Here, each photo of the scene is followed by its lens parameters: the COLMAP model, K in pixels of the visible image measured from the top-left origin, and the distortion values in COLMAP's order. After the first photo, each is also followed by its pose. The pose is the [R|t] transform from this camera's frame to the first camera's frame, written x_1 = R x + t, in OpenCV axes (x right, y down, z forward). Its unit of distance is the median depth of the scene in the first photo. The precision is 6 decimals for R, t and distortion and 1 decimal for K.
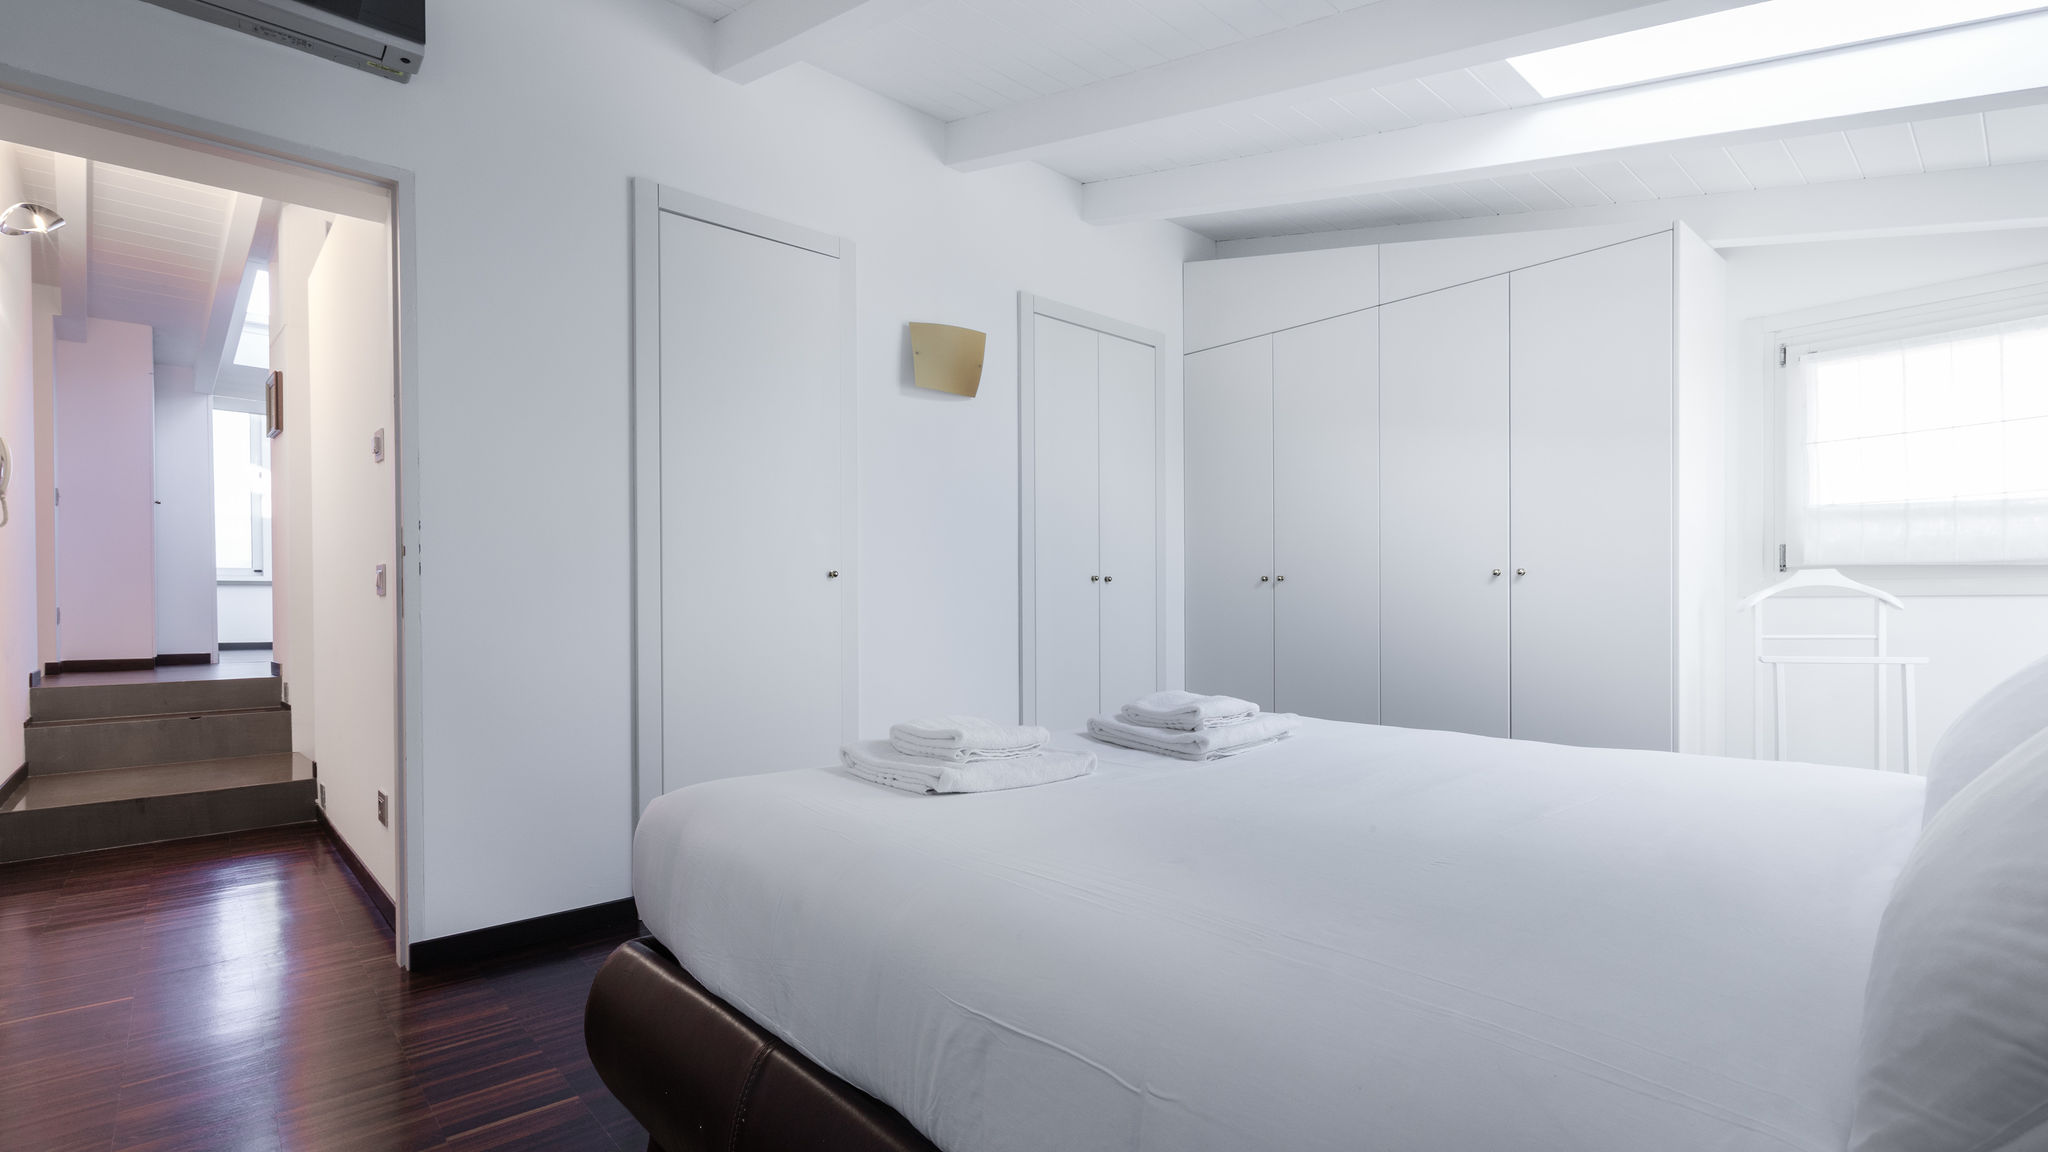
lens RADIAL K [[949.8, 0, 1021.4], [0, 949.8, 605.3], [0, 0, 1]] dist [0.000498, 0.000007]
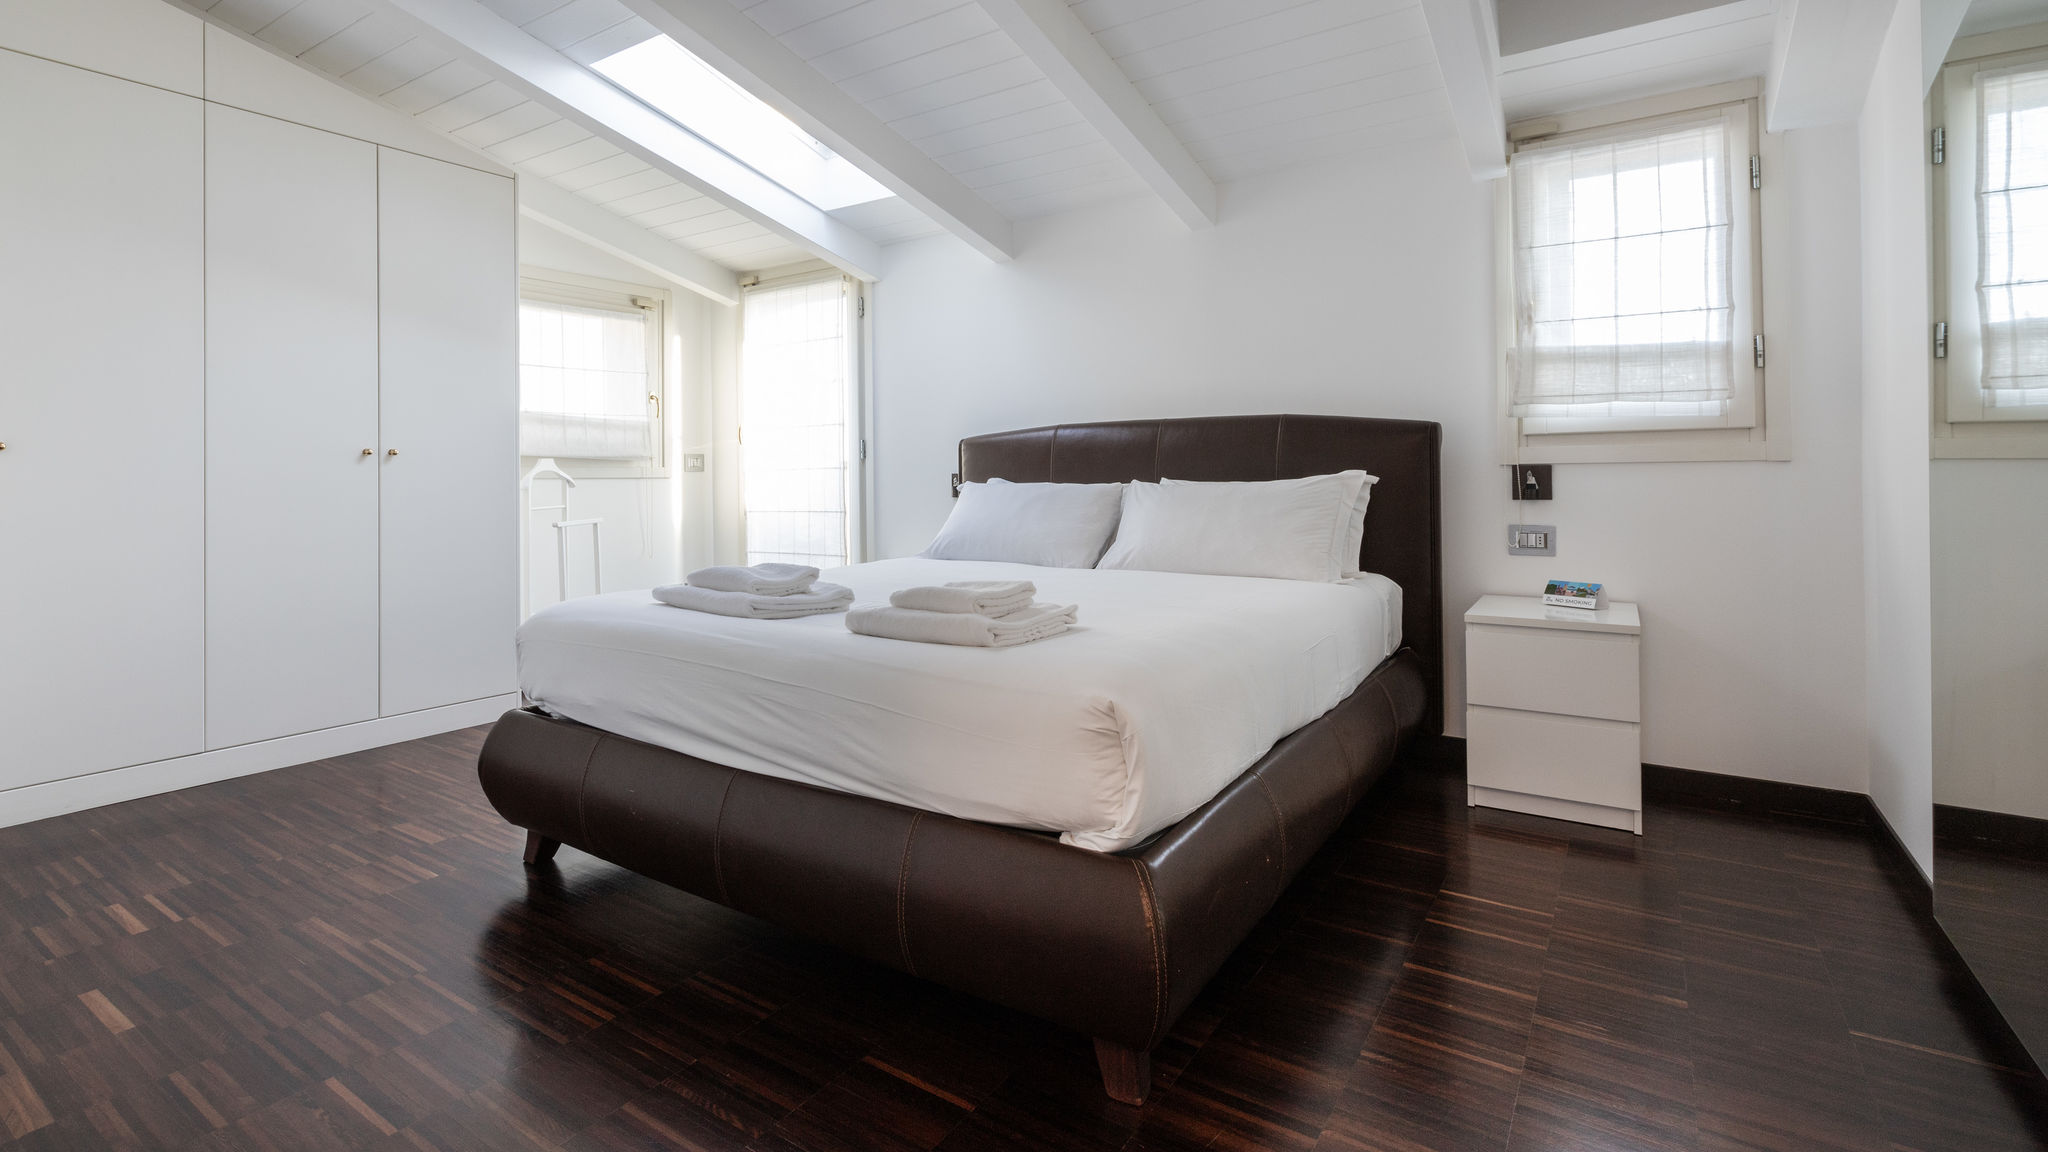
lens RADIAL K [[911.8, 0, 1021.1], [0, 911.8, 470.2], [0, 0, 1]] dist [-0.000545, -0.000038]
pose [[-0.255321, 0.014232, 0.966752, -0.612780], [0.015600, 0.999822, -0.010599, 0.003142], [-0.966731, 0.012375, -0.255497, 0.679357]]
